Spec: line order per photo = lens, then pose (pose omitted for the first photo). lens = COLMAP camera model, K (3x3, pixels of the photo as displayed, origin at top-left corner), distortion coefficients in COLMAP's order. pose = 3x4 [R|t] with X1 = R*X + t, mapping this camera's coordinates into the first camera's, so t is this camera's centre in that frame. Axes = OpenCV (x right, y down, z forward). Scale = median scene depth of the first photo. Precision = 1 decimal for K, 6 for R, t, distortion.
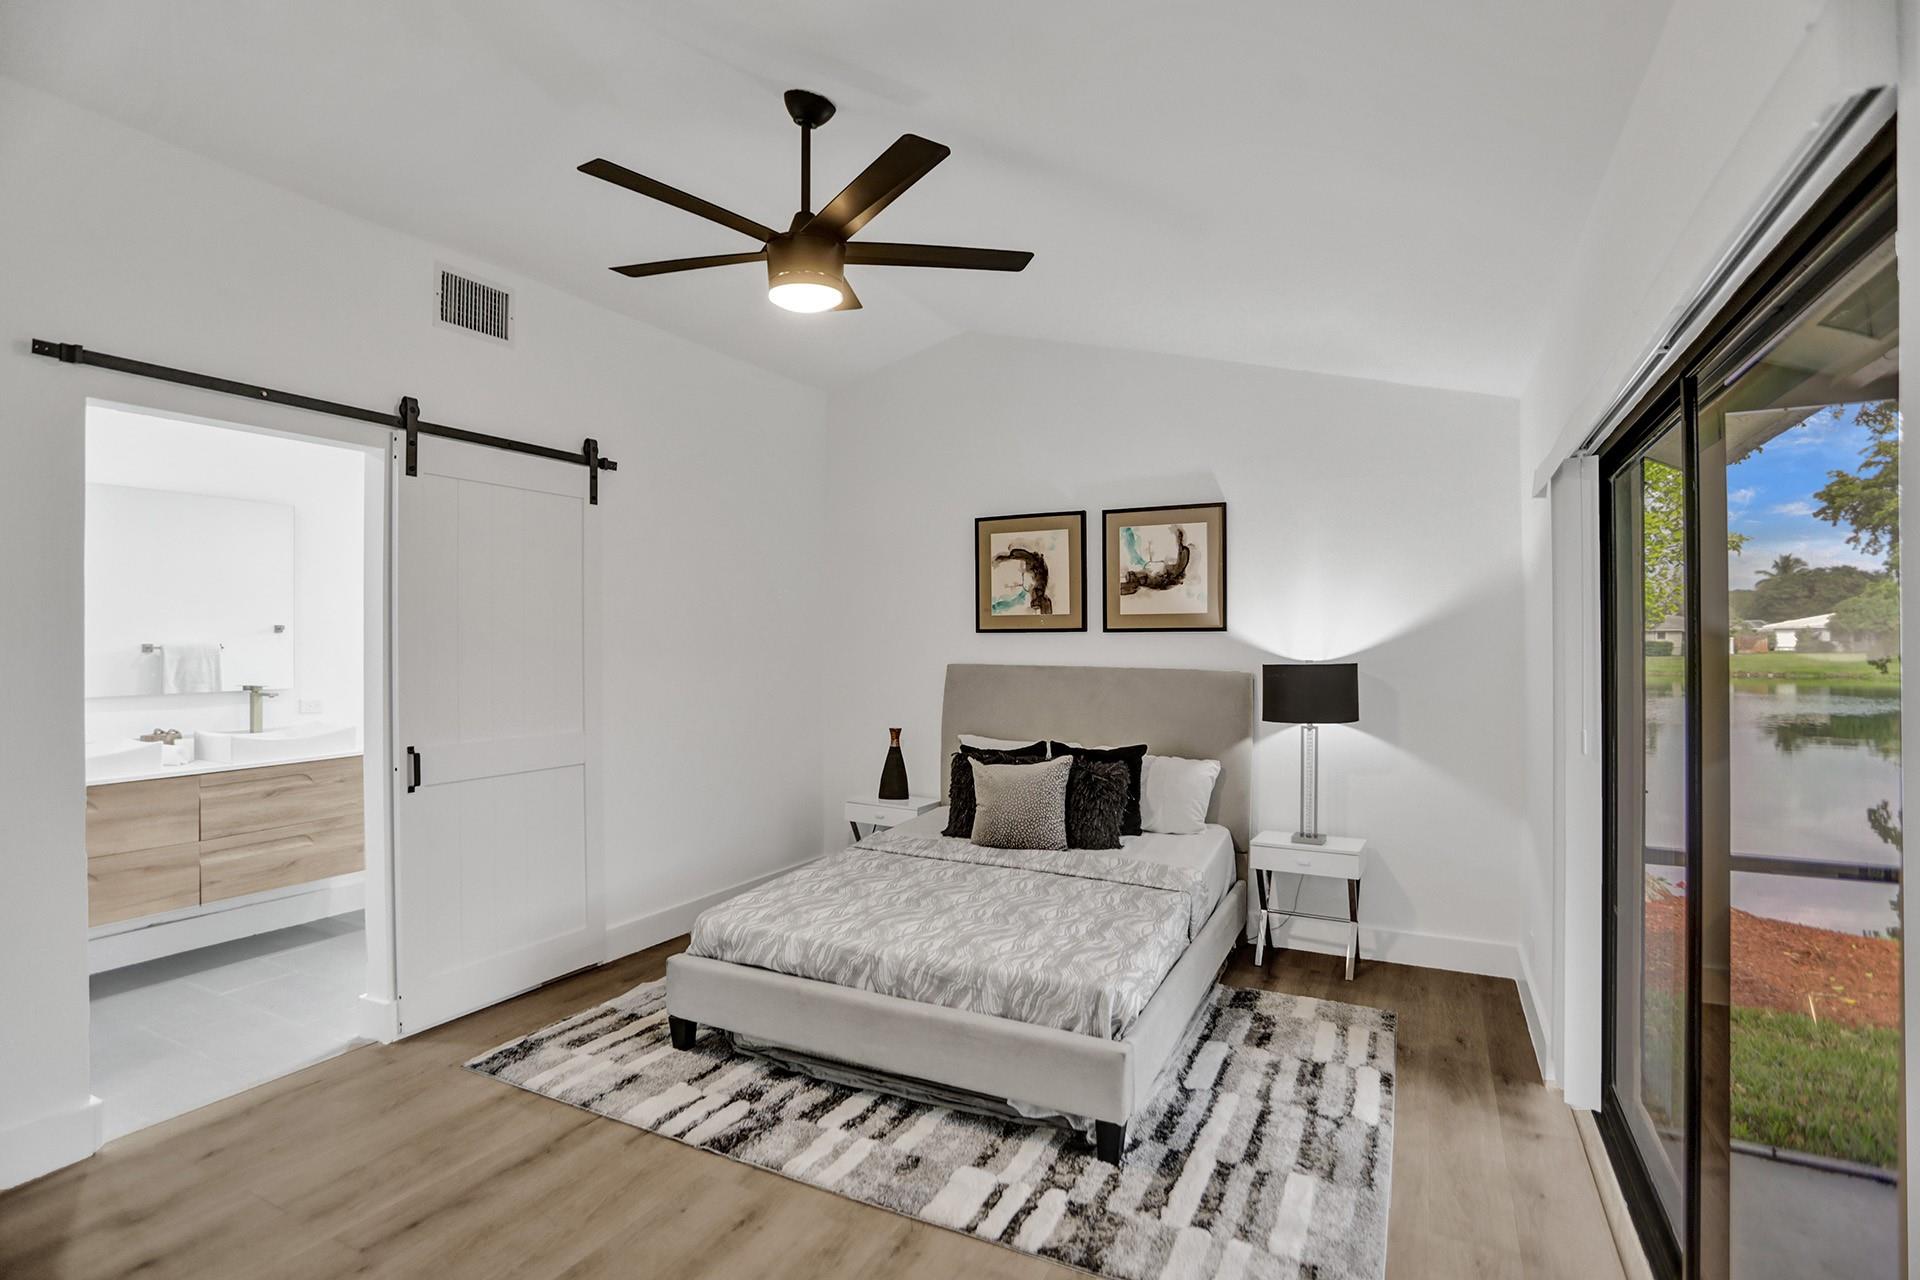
lens RADIAL K [[930.6, 0, 950.3], [0, 930.6, 640.1], [0, 0, 1]] dist [-0.072512, 0.033920]
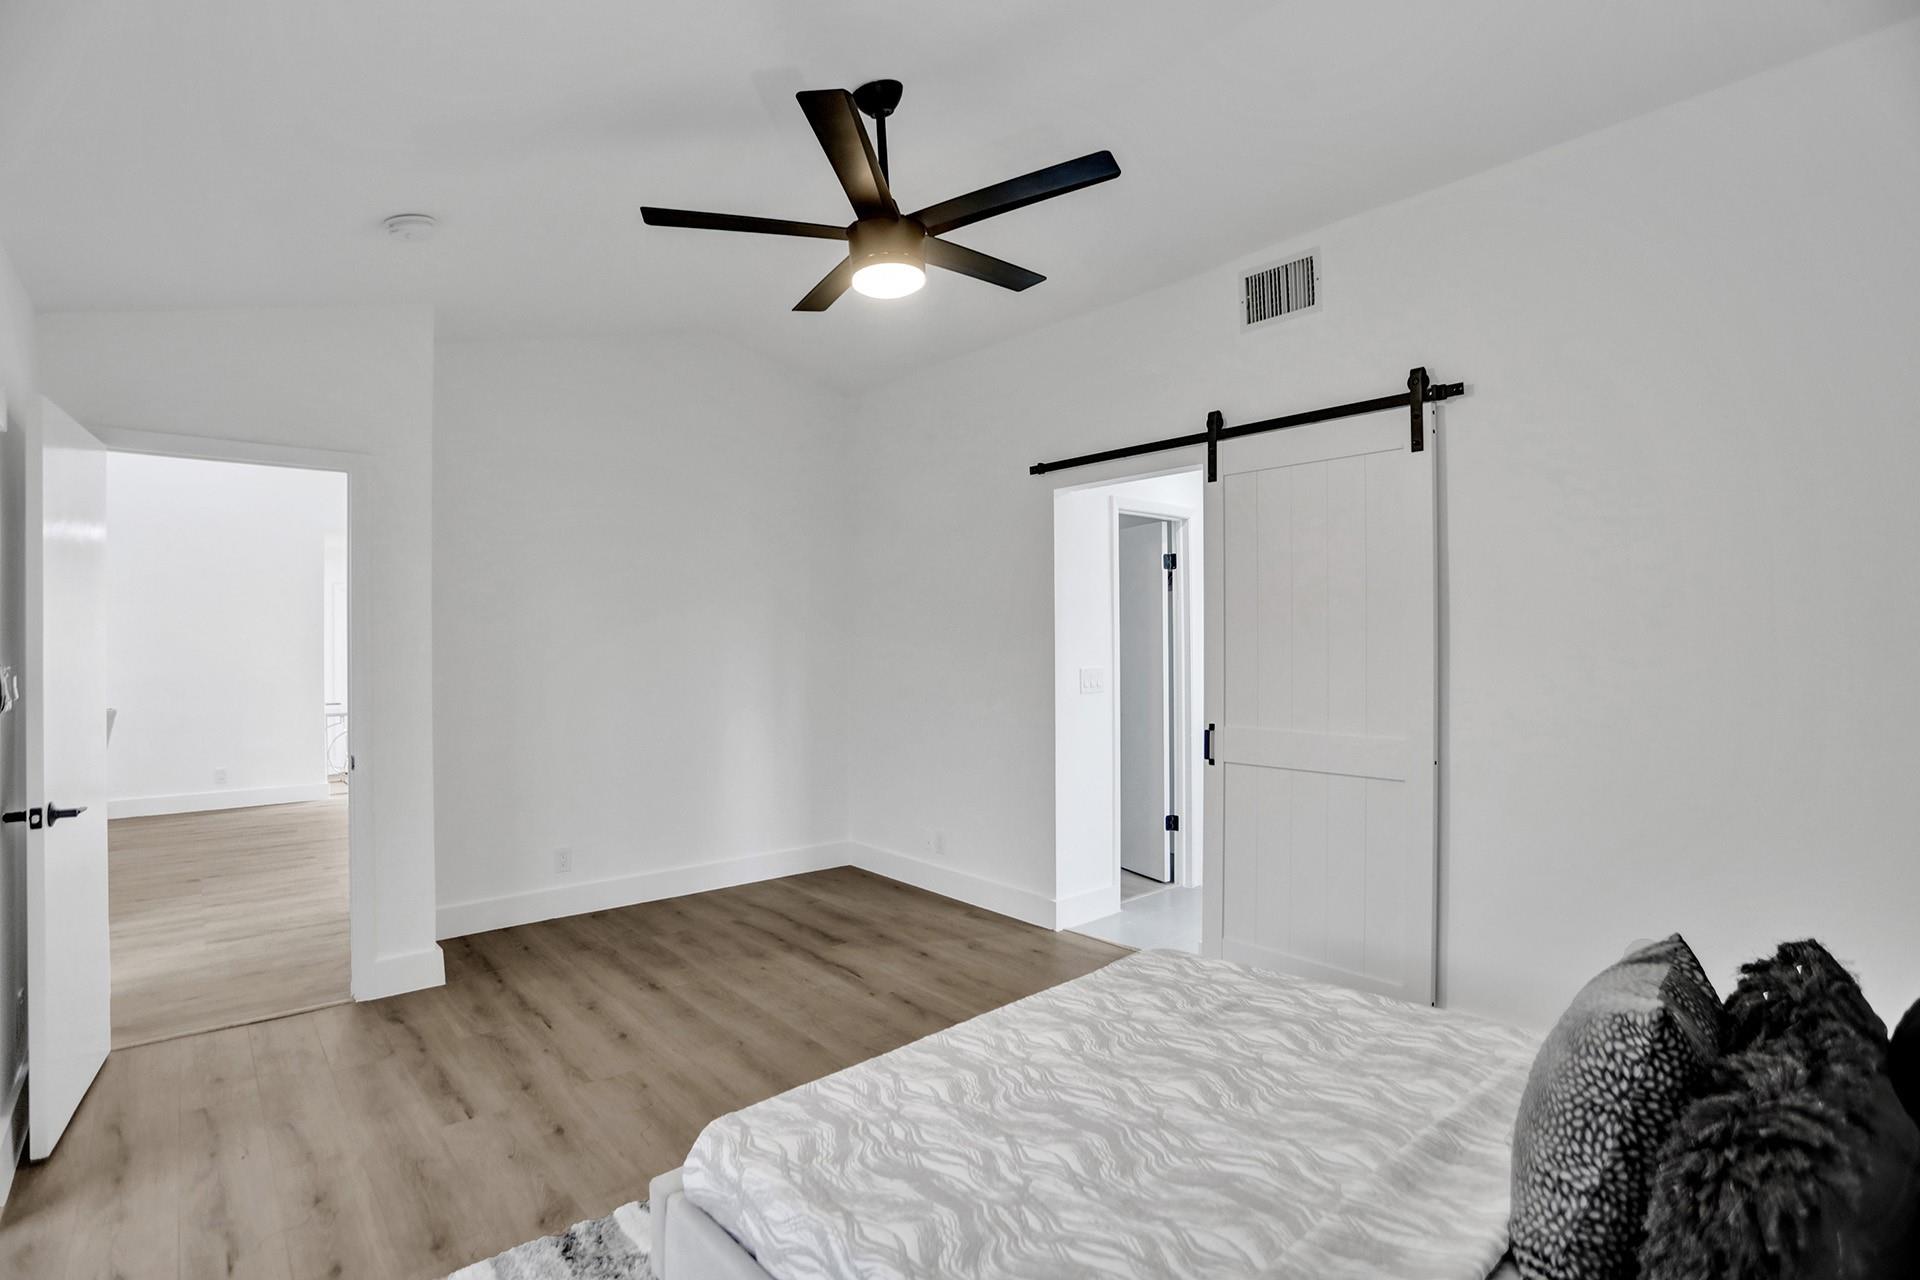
lens RADIAL K [[930.6, 0, 950.3], [0, 930.6, 640.1], [0, 0, 1]] dist [-0.072512, 0.033920]
pose [[-0.364616, 0.009777, -0.931107, 0.585053], [0.011925, 0.999912, 0.005830, 0.003955], [0.931082, -0.008978, -0.364700, 1.111101]]
